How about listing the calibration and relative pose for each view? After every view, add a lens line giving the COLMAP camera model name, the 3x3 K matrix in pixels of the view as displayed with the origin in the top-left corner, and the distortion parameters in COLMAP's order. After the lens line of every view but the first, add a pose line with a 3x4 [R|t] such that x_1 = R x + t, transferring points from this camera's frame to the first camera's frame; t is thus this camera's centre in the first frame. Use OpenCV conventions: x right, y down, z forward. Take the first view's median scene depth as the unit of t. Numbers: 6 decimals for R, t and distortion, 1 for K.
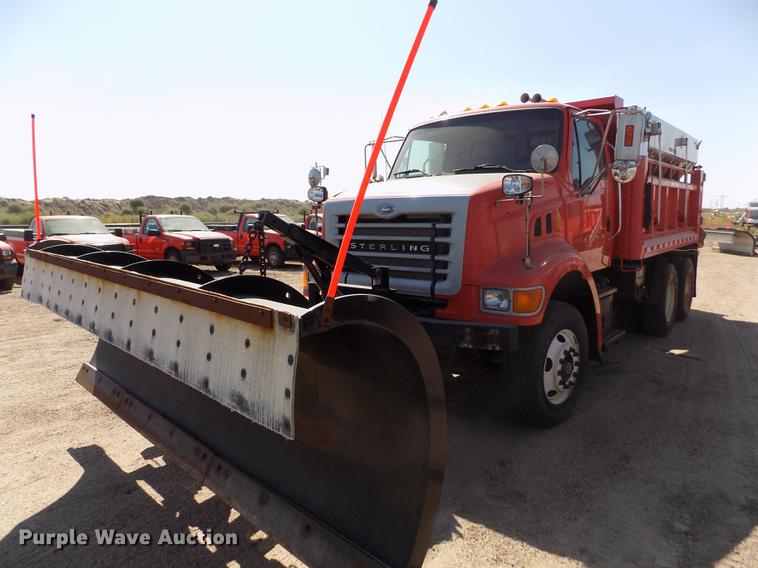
lens RADIAL K [[510.4, 0, 381.9], [0, 510.4, 278.8], [0, 0, 1]] dist [-0.064273, 0.067697]
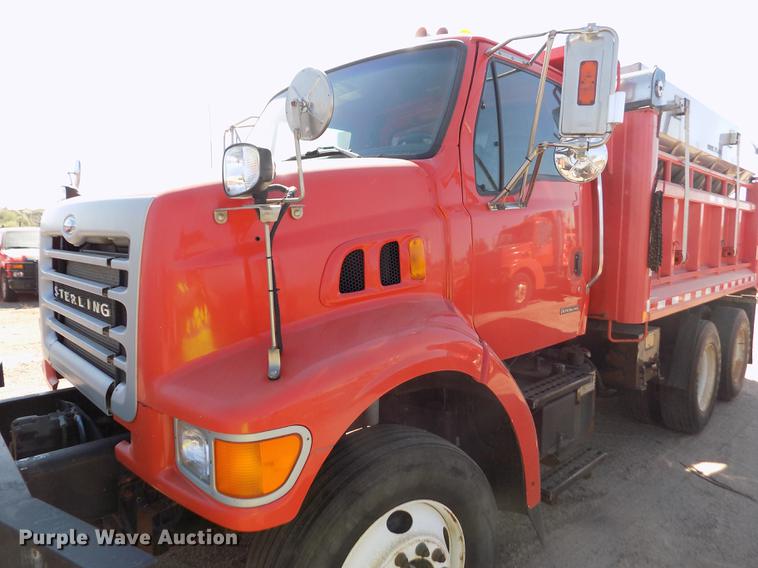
lens RADIAL K [[510.4, 0, 381.9], [0, 510.4, 278.8], [0, 0, 1]] dist [-0.064273, 0.067697]
pose [[0.995291, 0.033822, -0.090836, 0.352152], [-0.037299, 0.998625, -0.036849, -0.075180], [0.089465, 0.040063, 0.995184, 0.522694]]
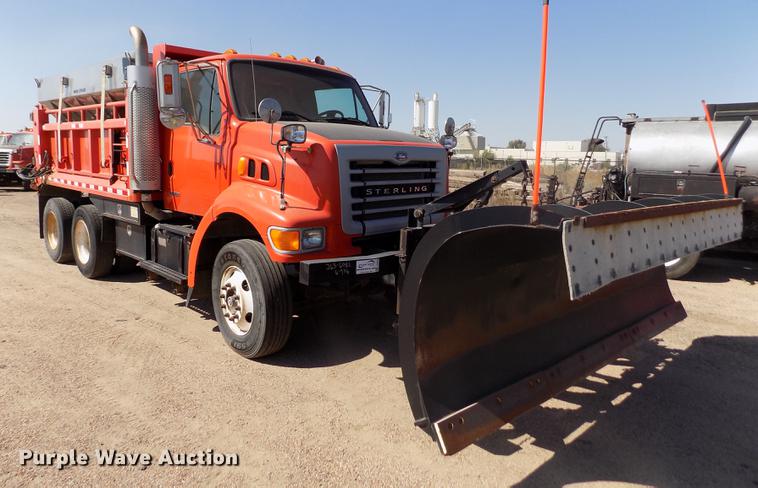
lens RADIAL K [[522.7, 0, 376.4], [0, 522.7, 213.3], [0, 0, 1]] dist [-0.028568, -0.000131]
pose [[0.041764, -0.100136, 0.994097, -1.116541], [0.105122, 0.989883, 0.095295, -0.124427], [-0.993582, 0.100521, 0.051868, 0.984067]]
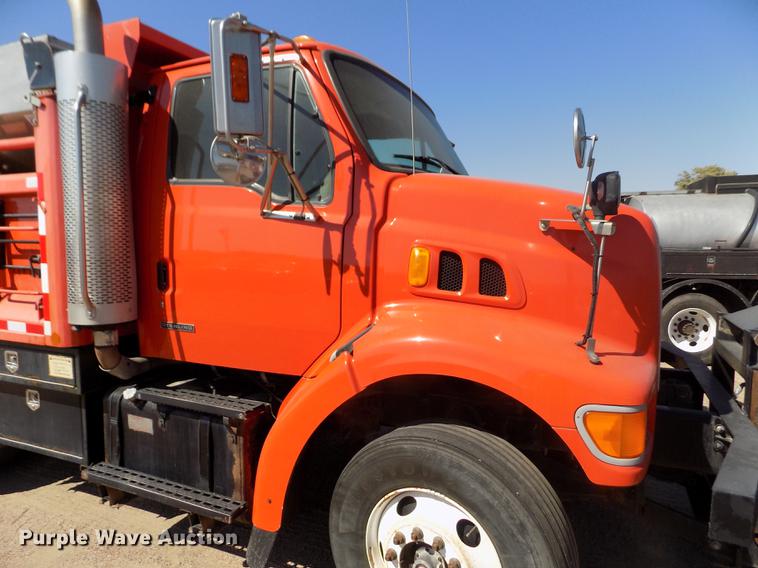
lens RADIAL K [[510.4, 0, 381.9], [0, 510.4, 278.8], [0, 0, 1]] dist [-0.064273, 0.067697]
pose [[-0.305733, -0.063529, 0.949995, -0.491863], [0.127625, 0.986033, 0.107012, -0.193377], [-0.943525, 0.153961, -0.293355, 1.487814]]
